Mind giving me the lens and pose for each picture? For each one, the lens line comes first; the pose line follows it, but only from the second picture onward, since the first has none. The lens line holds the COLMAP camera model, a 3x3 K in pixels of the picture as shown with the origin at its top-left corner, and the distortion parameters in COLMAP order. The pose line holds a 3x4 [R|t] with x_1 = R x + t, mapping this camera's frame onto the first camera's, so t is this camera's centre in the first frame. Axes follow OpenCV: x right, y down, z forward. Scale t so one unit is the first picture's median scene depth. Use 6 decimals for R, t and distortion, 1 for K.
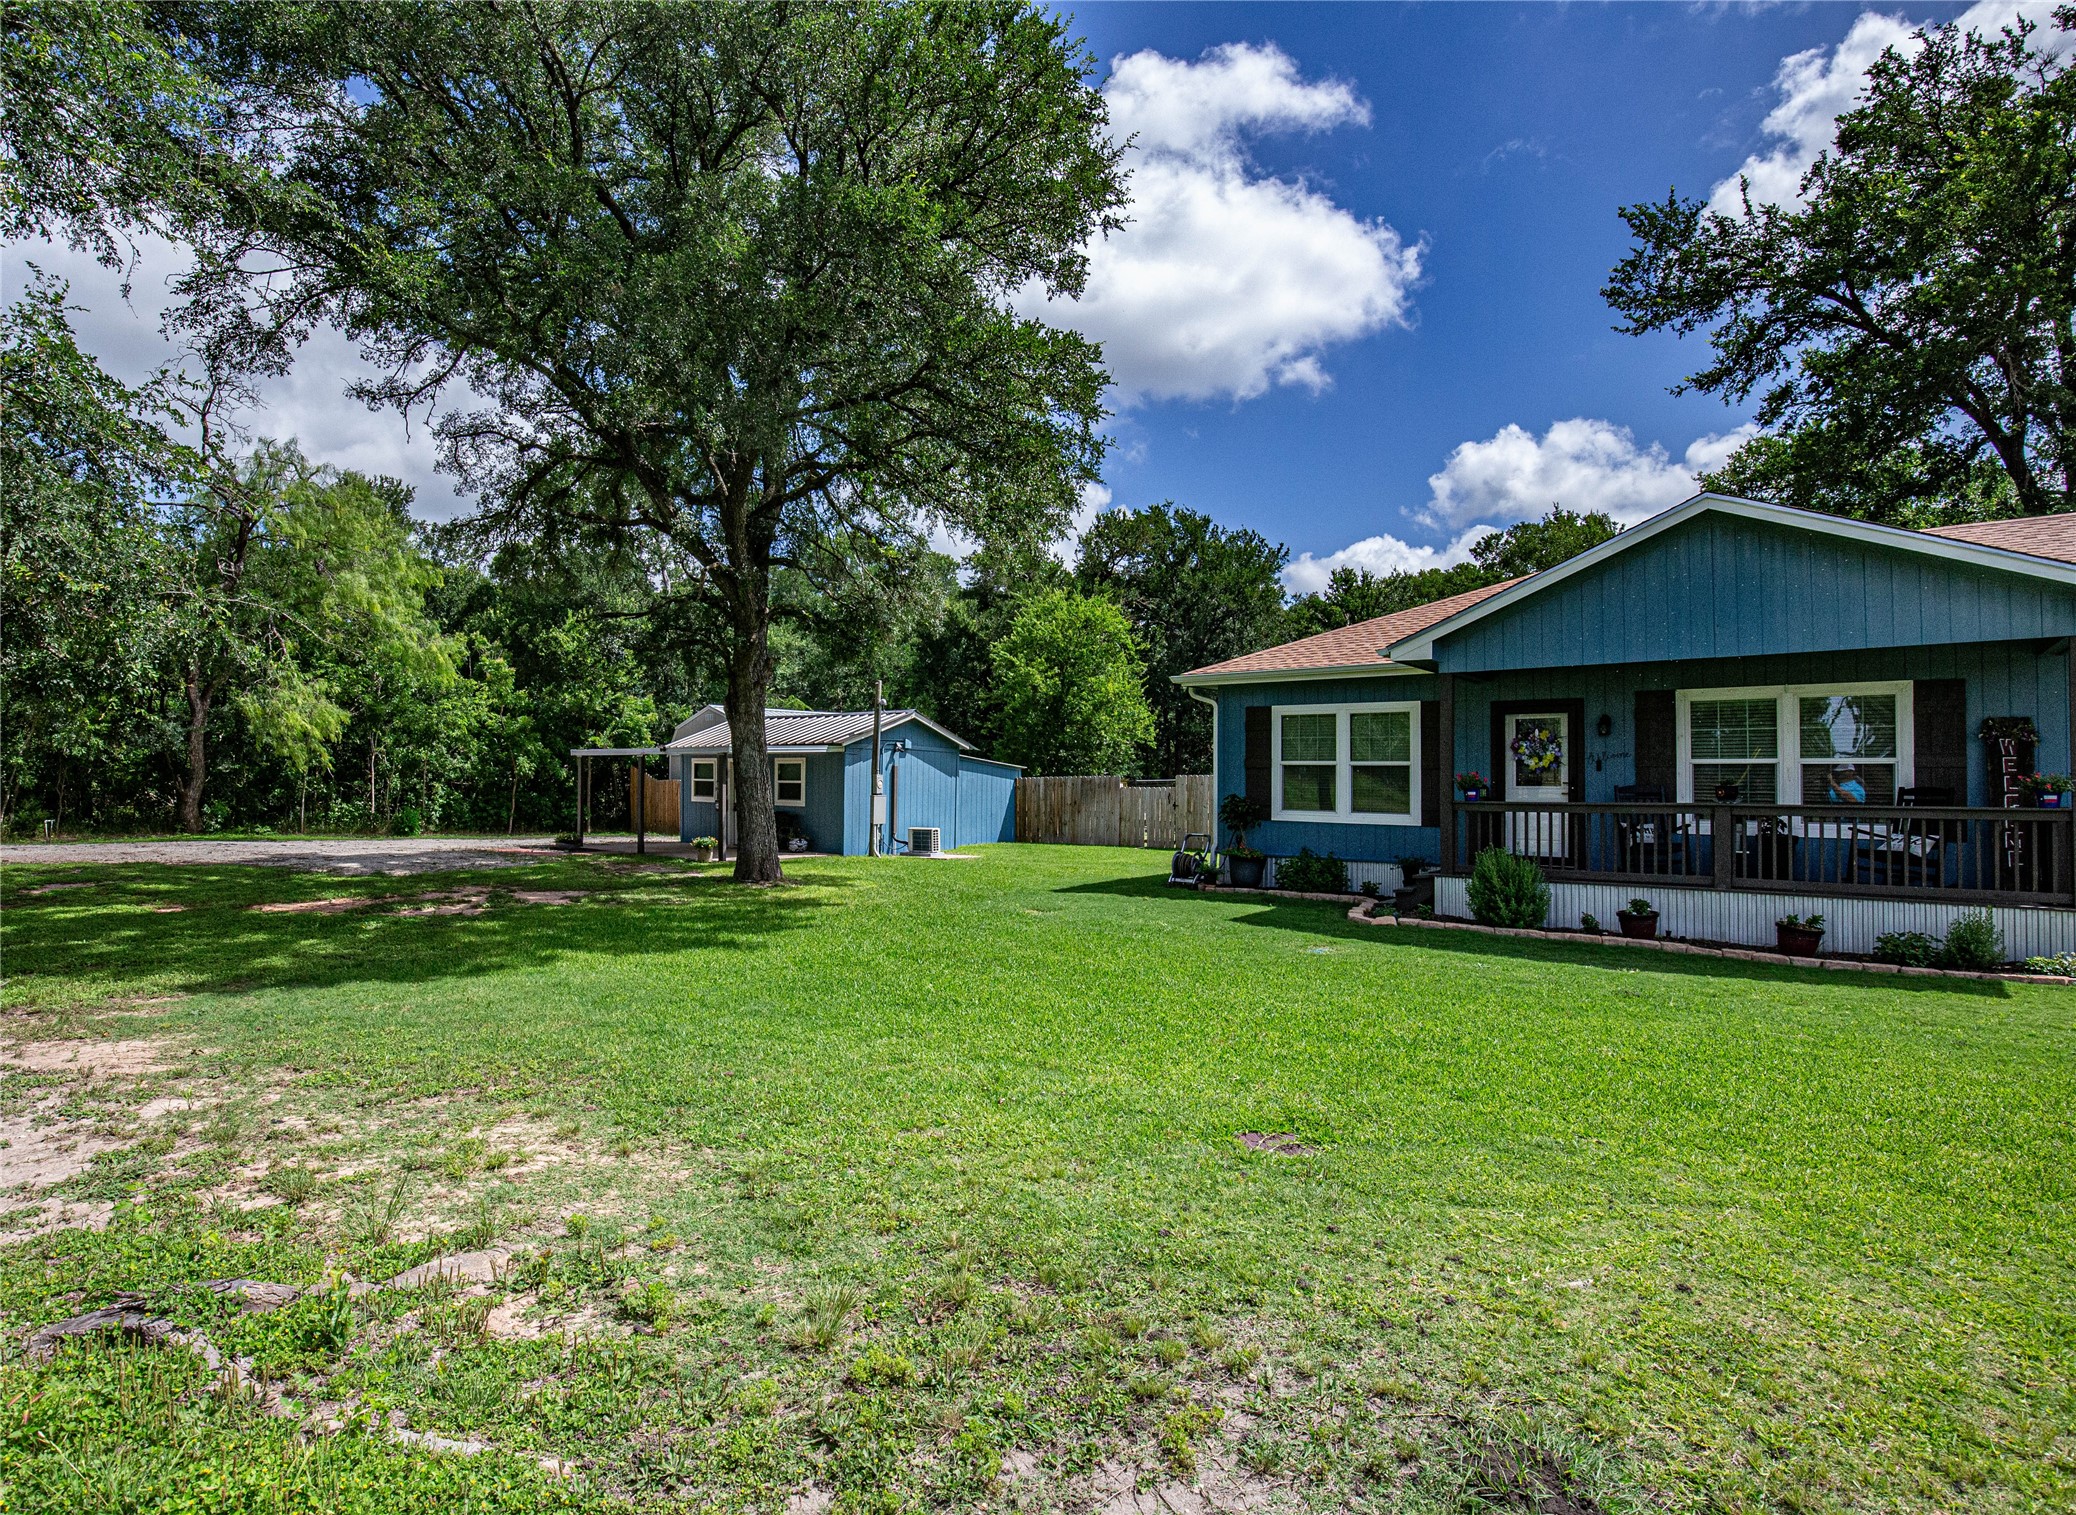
lens RADIAL K [[1039.3, 0, 937.5], [0, 1039.3, 760.6], [0, 0, 1]] dist [-0.042981, 0.009924]
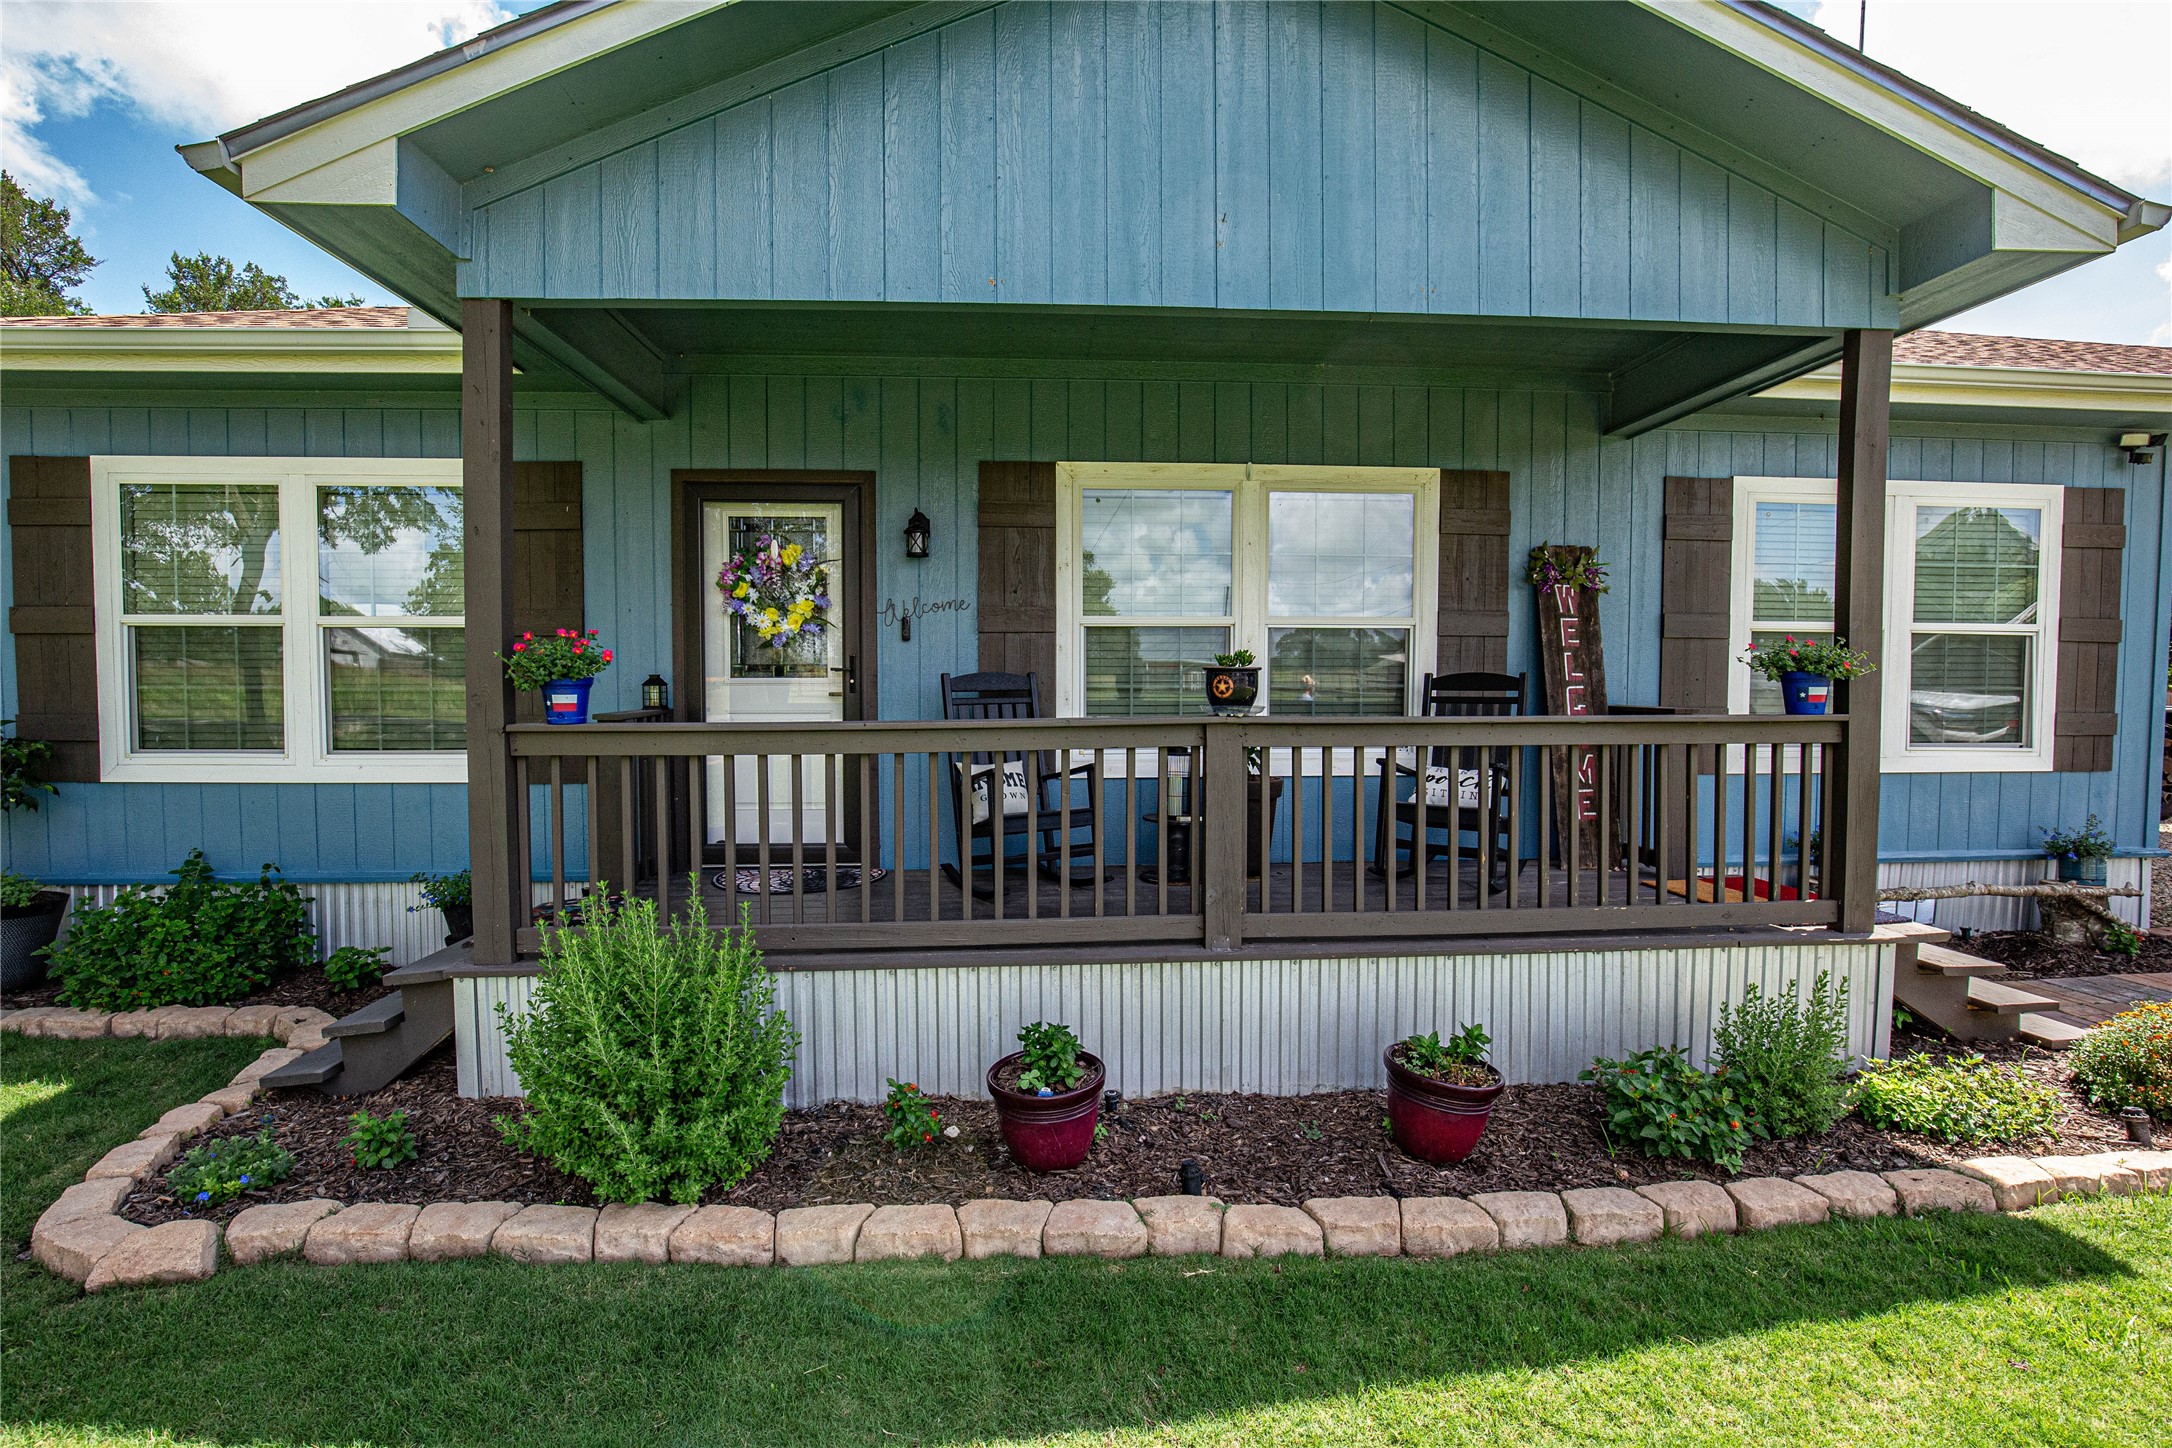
lens RADIAL K [[1001.4, 0, 1071.3], [0, 1001.4, 722.1], [0, 0, 1]] dist [-0.029593, 0.003340]
pose [[0.713801, -0.035655, 0.699440, 0.385639], [-0.006410, 0.998329, 0.057434, 0.018842], [-0.700319, -0.045480, 0.712380, 0.625343]]
